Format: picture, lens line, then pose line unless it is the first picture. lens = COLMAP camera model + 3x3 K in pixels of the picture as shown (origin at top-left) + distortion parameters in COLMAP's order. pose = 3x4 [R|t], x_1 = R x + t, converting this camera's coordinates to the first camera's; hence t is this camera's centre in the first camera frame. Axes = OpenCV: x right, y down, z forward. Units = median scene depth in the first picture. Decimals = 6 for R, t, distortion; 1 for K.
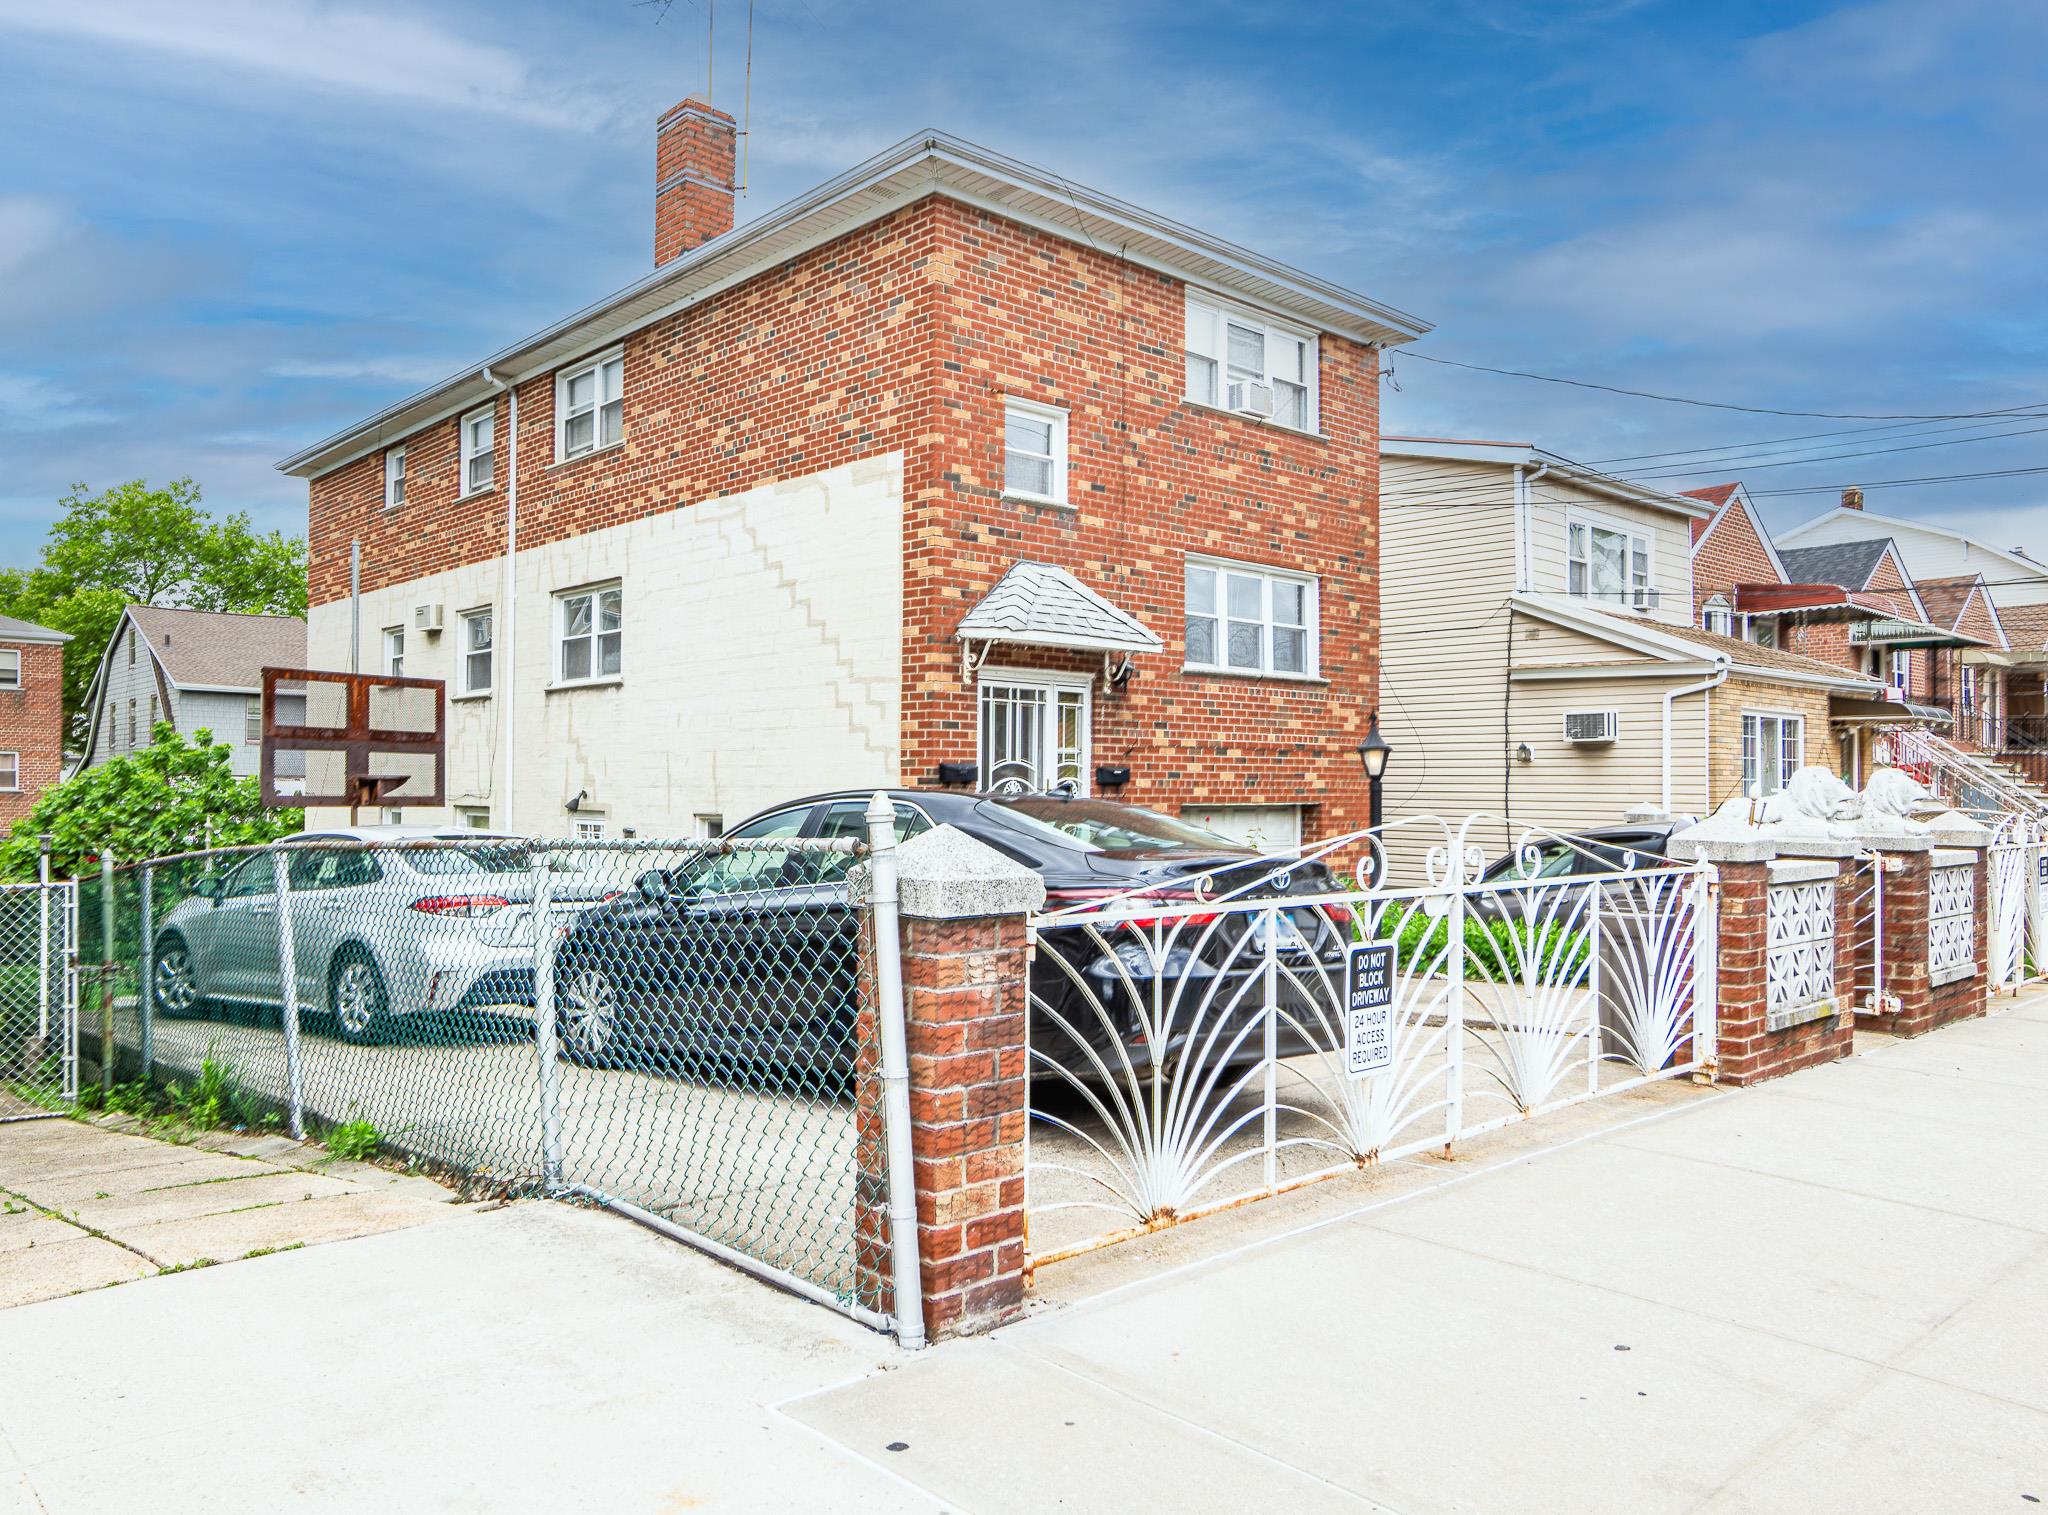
lens RADIAL K [[1489.6, 0, 1024.0], [0, 1489.6, 757.5], [0, 0, 1]] dist [0.000734, -0.088932]
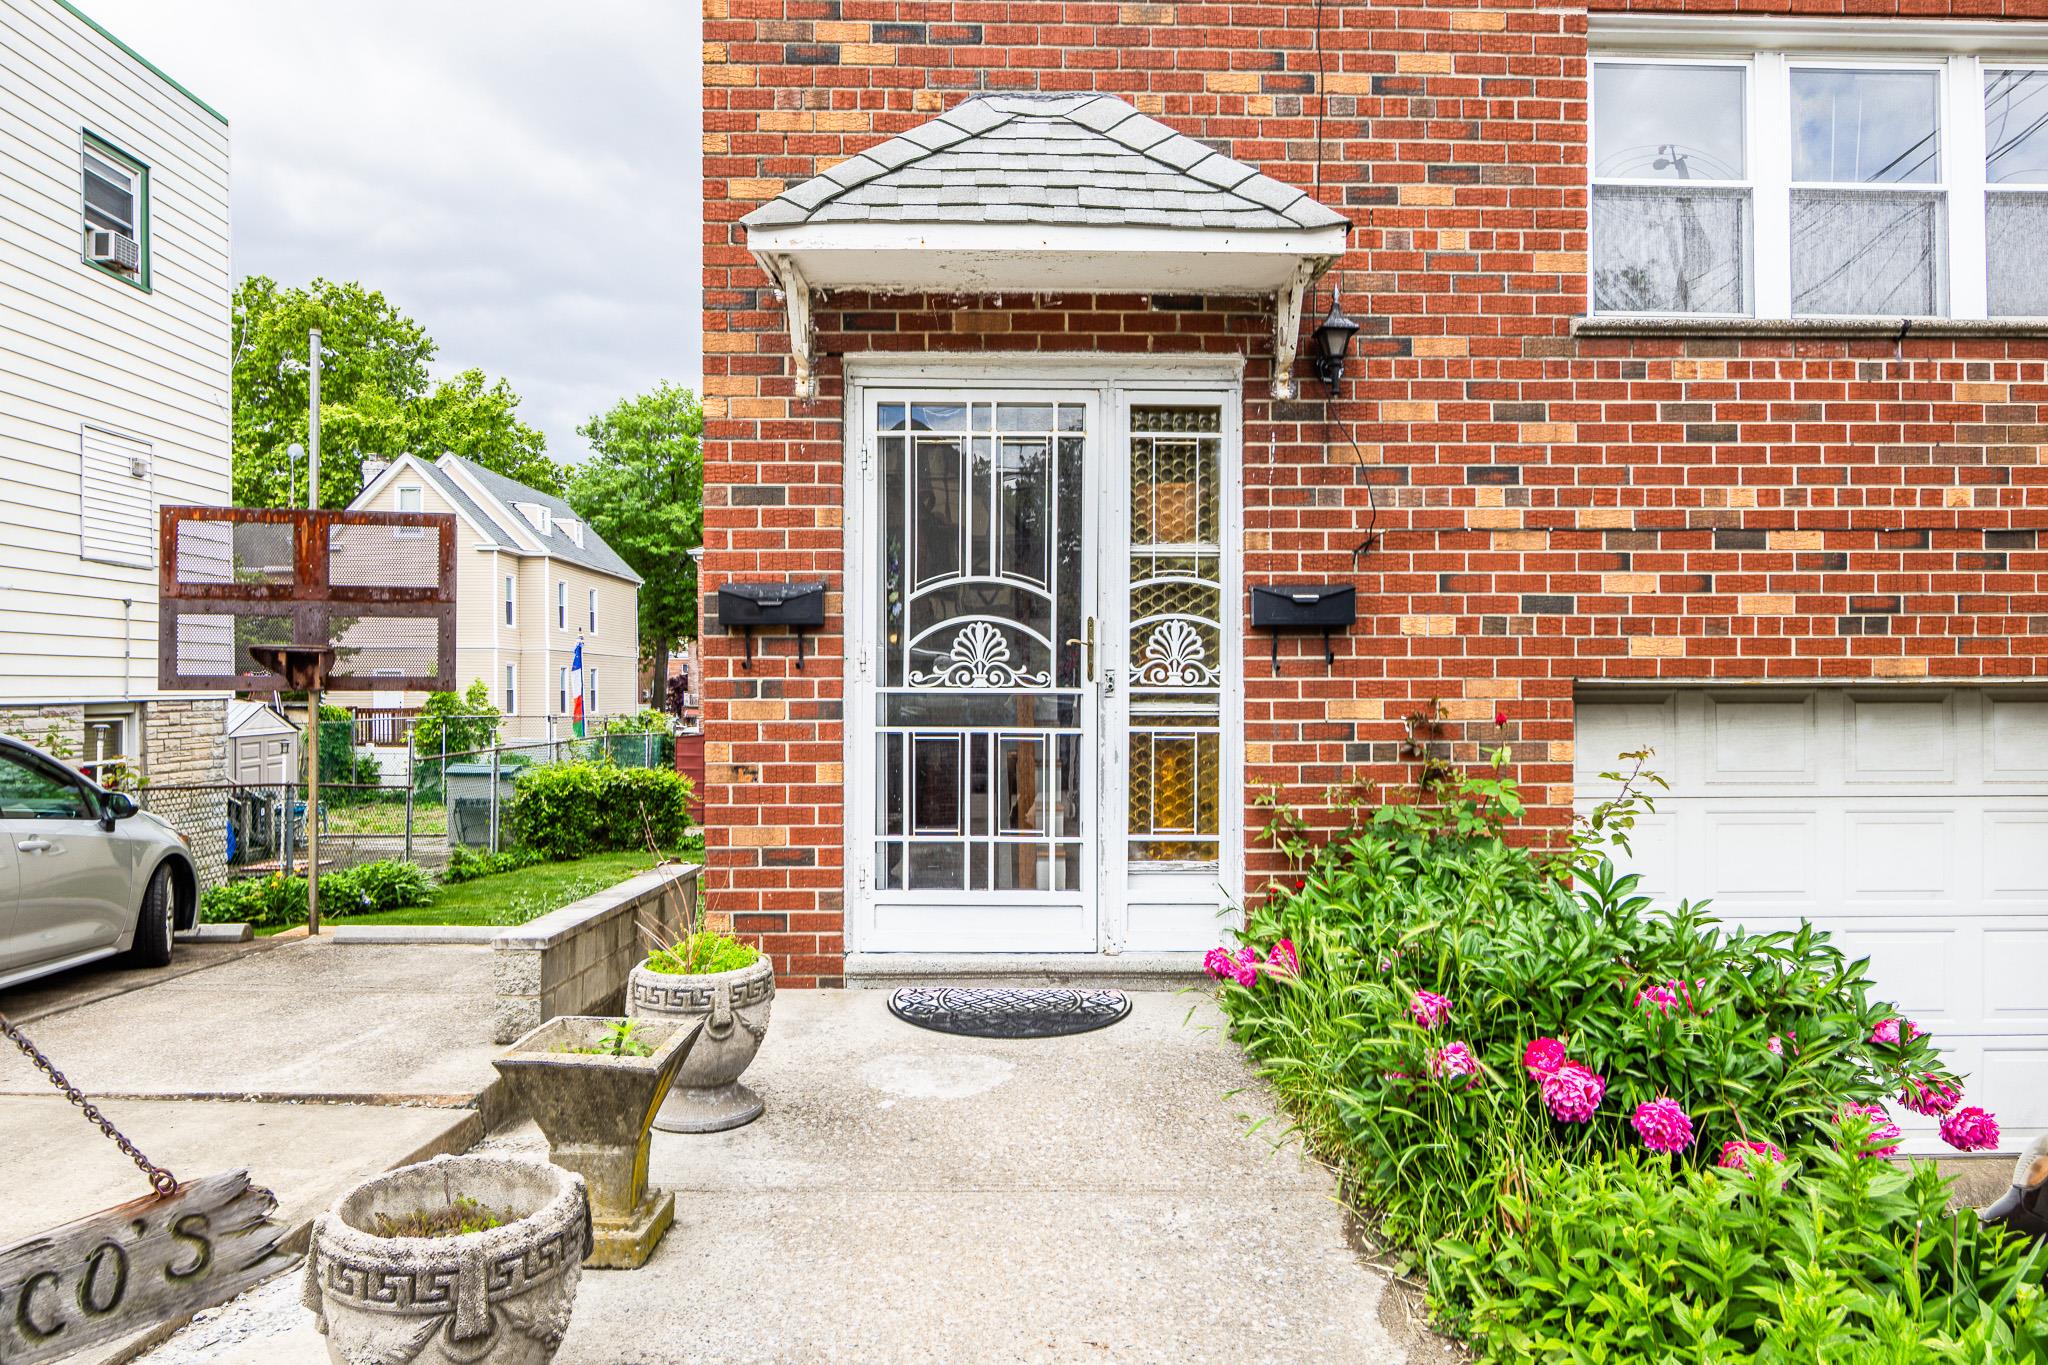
lens RADIAL K [[1424.8, 0, 1024.0], [0, 1424.8, 682.5], [0, 0, 1]] dist [-0.011484, -0.000887]
pose [[0.742042, -0.008695, -0.670297, 0.256906], [0.019191, 0.999782, 0.008276, 0.027541], [0.670079, -0.019005, 0.742047, 0.671432]]
